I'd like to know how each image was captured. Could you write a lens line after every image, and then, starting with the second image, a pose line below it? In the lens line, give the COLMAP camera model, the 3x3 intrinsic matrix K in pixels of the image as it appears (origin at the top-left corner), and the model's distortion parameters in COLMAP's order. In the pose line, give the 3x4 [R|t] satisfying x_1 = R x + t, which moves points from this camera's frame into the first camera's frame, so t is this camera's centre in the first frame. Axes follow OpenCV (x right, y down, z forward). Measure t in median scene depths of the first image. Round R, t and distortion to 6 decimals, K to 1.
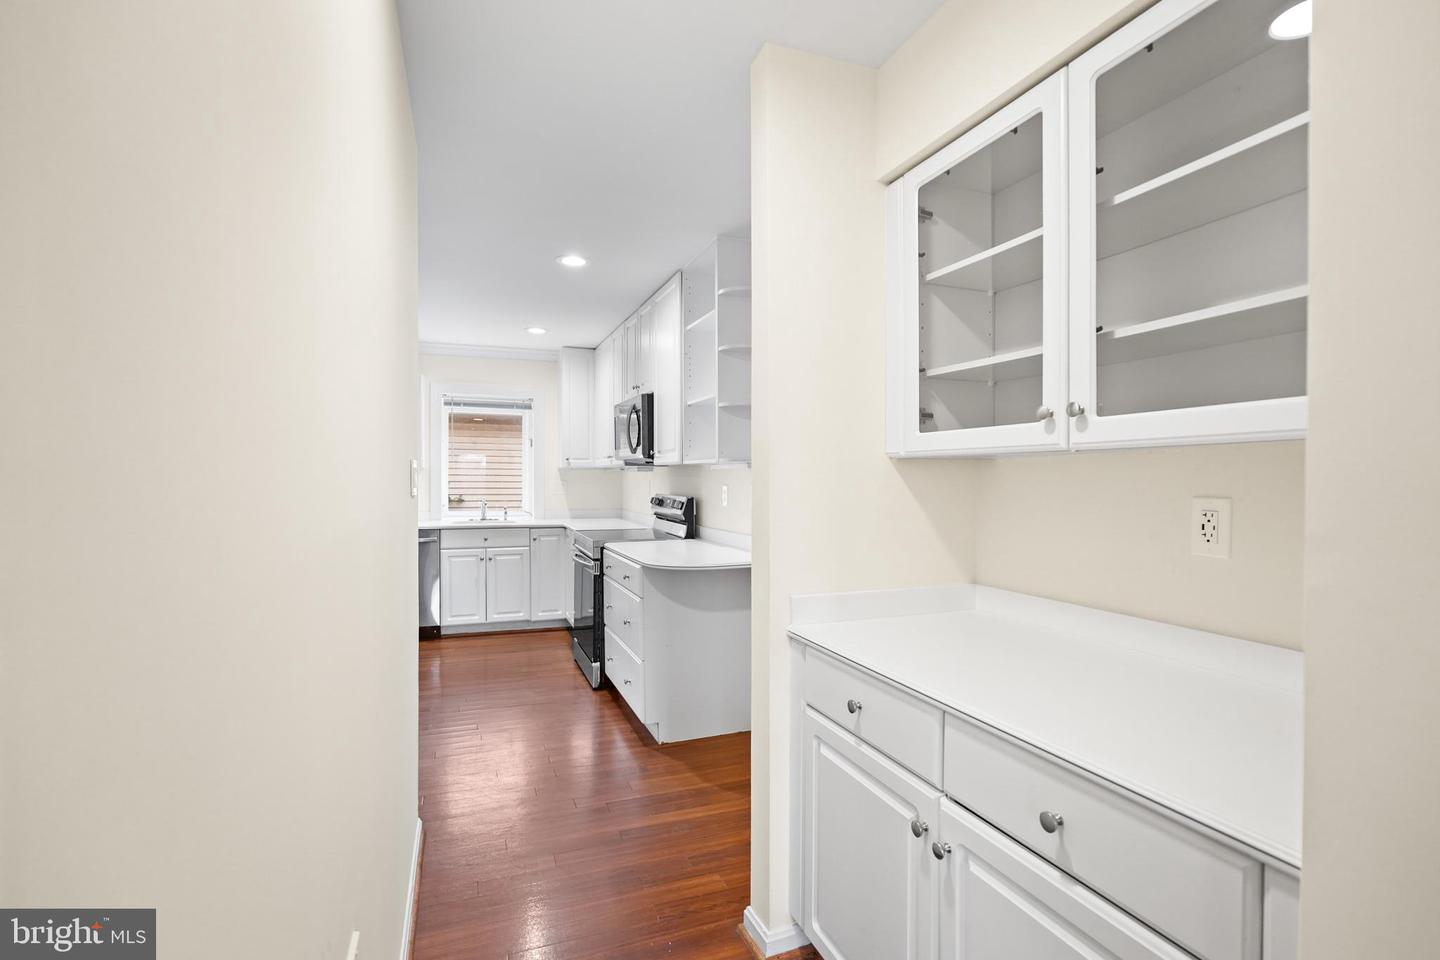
lens RADIAL K [[702.1, 0, 721.0], [0, 702.1, 478.2], [0, 0, 1]] dist [-0.000292, -0.000002]
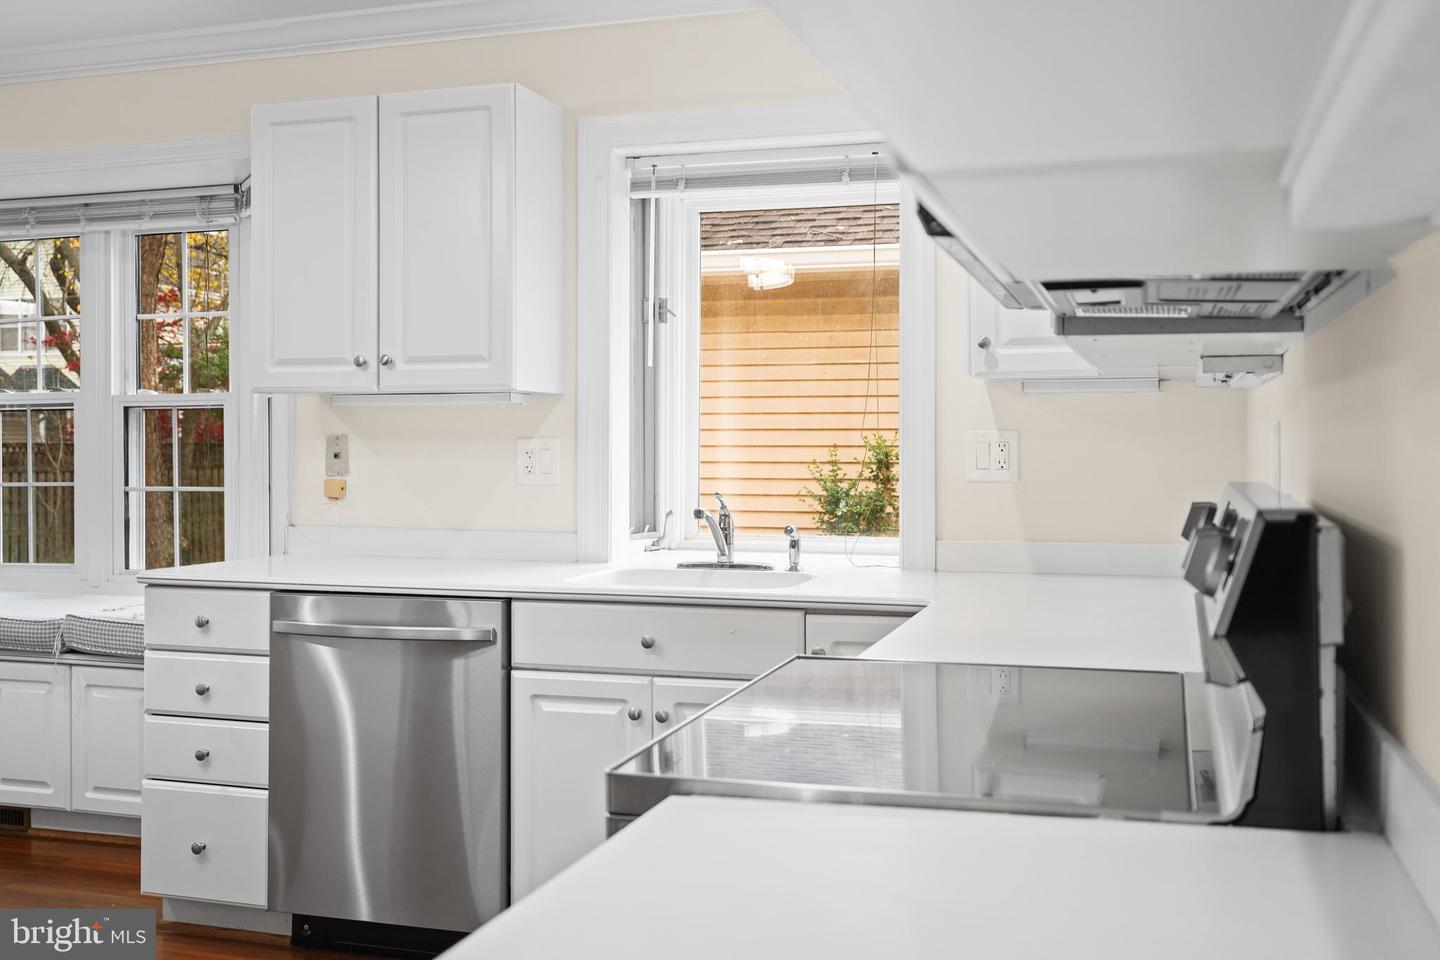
lens RADIAL K [[1441.1, 0, 722.7], [0, 1441.1, 433.0], [0, 0, 1]] dist [-0.010897, -0.015892]
pose [[0.791186, -0.009510, -0.611502, 0.029063], [0.003609, 0.999934, -0.010883, 0.012006], [0.611565, 0.006403, 0.791168, 0.577000]]
